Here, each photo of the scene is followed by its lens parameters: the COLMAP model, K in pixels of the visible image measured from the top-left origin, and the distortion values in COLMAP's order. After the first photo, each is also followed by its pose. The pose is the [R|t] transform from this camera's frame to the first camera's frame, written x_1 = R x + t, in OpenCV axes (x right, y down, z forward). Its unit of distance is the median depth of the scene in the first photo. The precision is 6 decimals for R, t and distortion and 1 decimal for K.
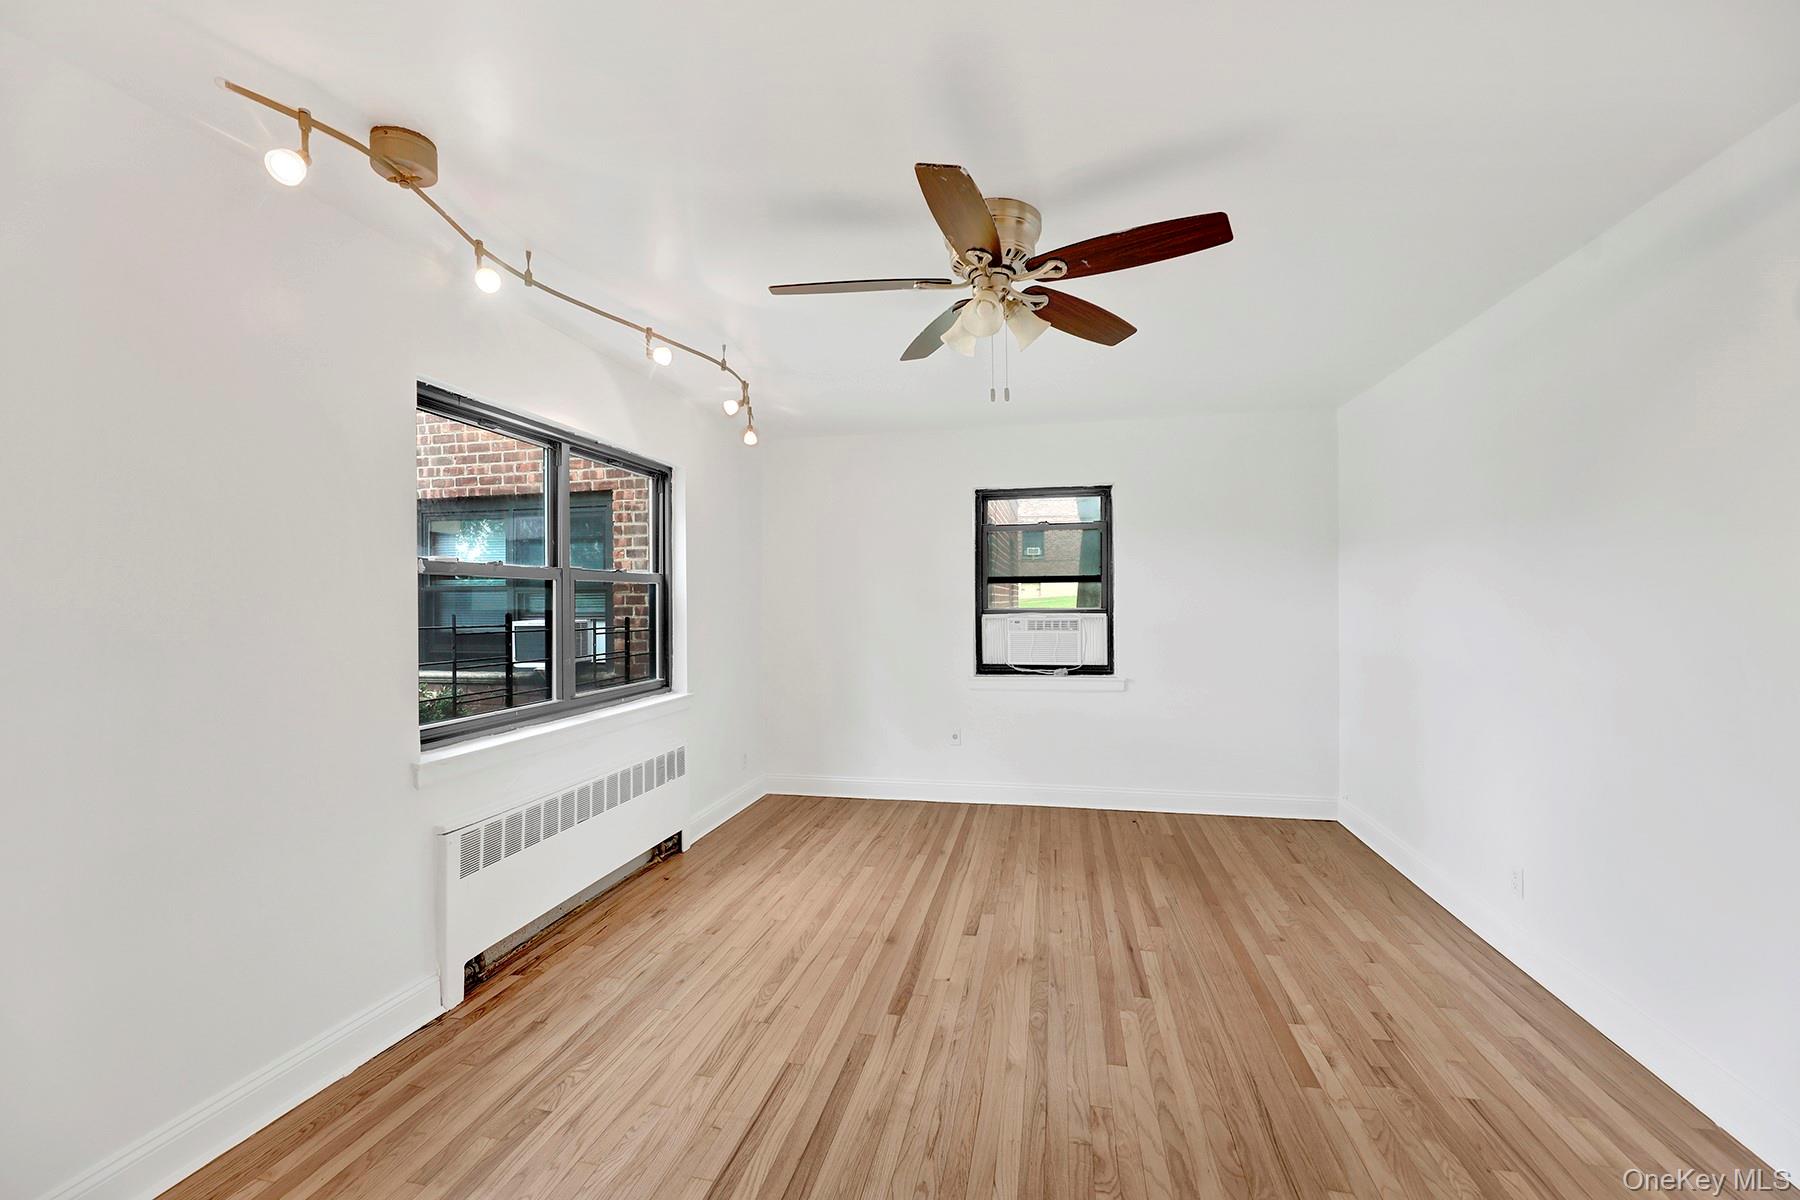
lens RADIAL K [[738.7, 0, 903.5], [0, 738.7, 607.8], [0, 0, 1]] dist [0.000867, -0.001965]
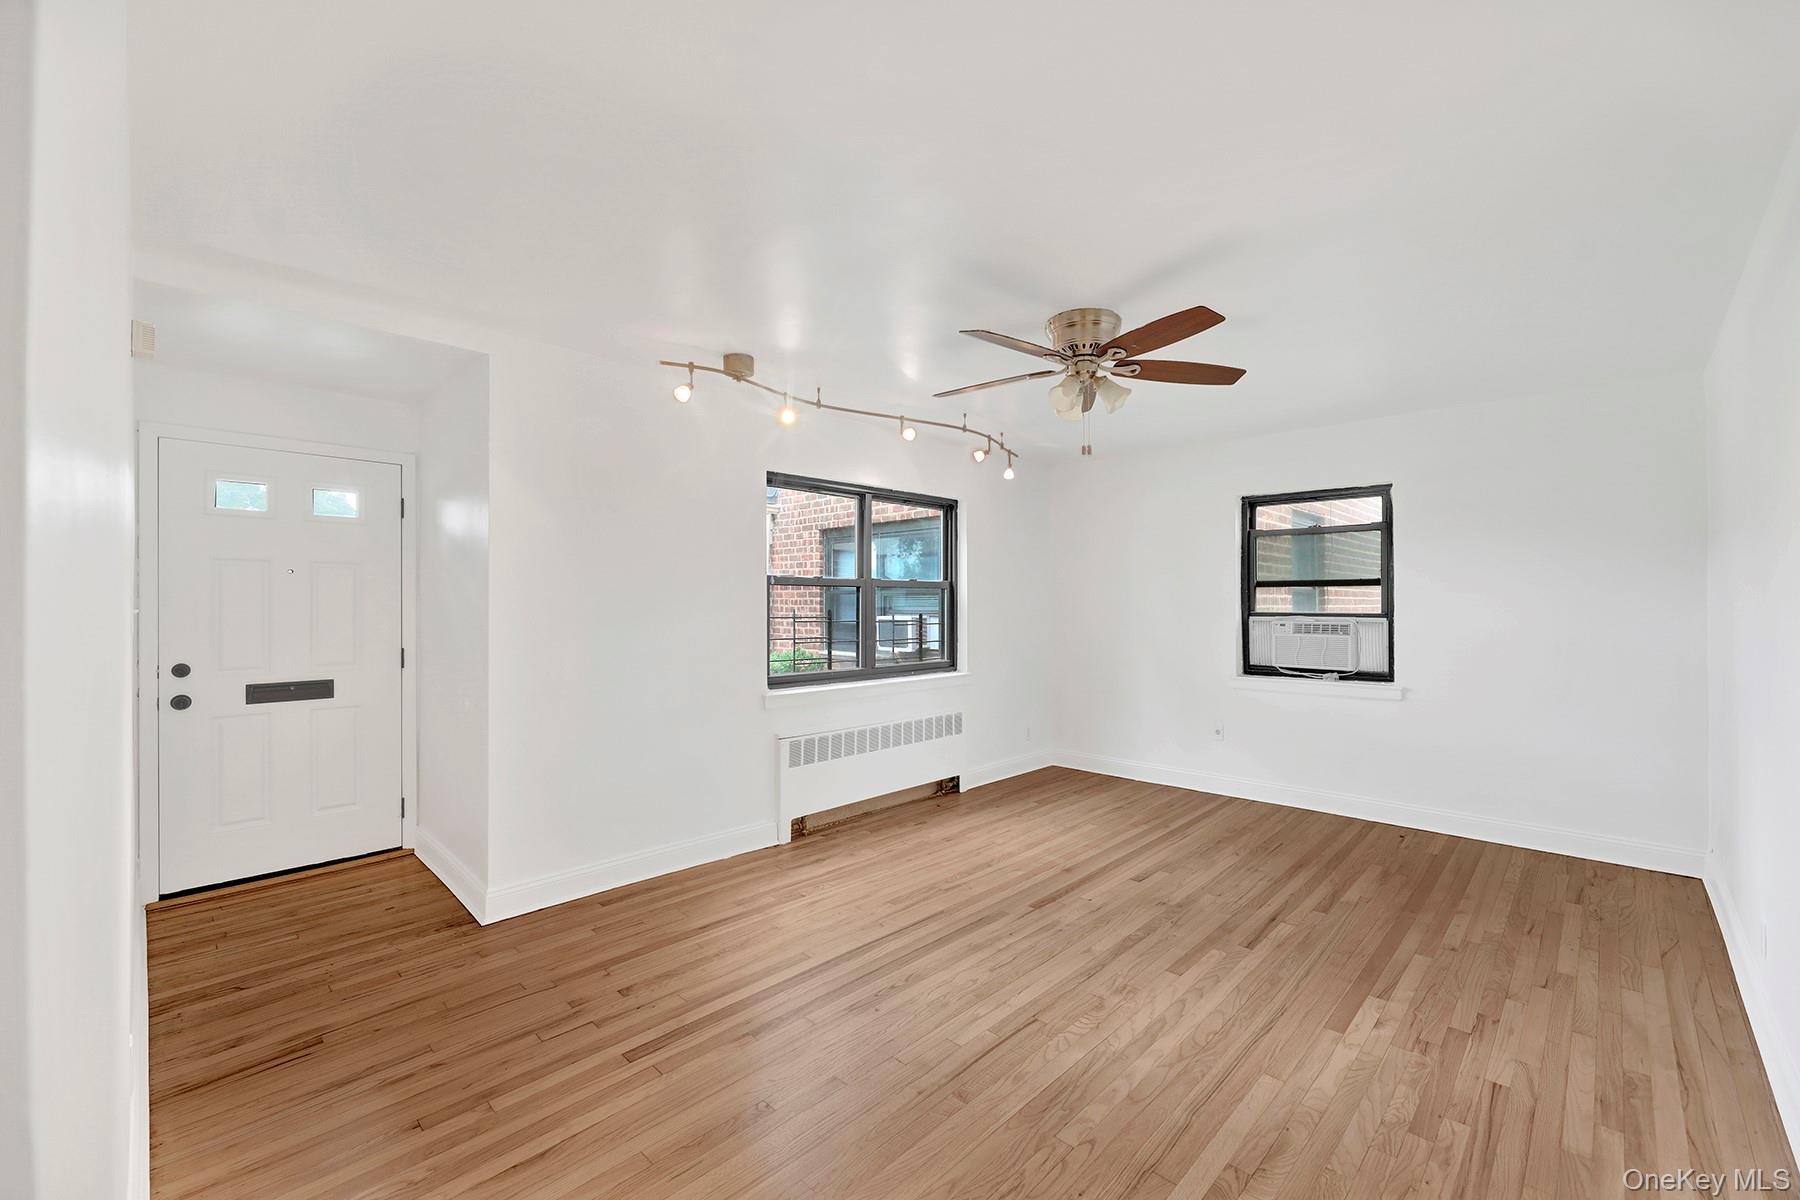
lens RADIAL K [[738.7, 0, 904.3], [0, 738.7, 613.4], [0, 0, 1]] dist [0.000867, -0.001965]
pose [[0.849145, 0.016539, -0.527901, 0.352582], [-0.013194, 0.999862, 0.010102, -0.000318], [0.527995, -0.001613, 0.849246, -0.196620]]
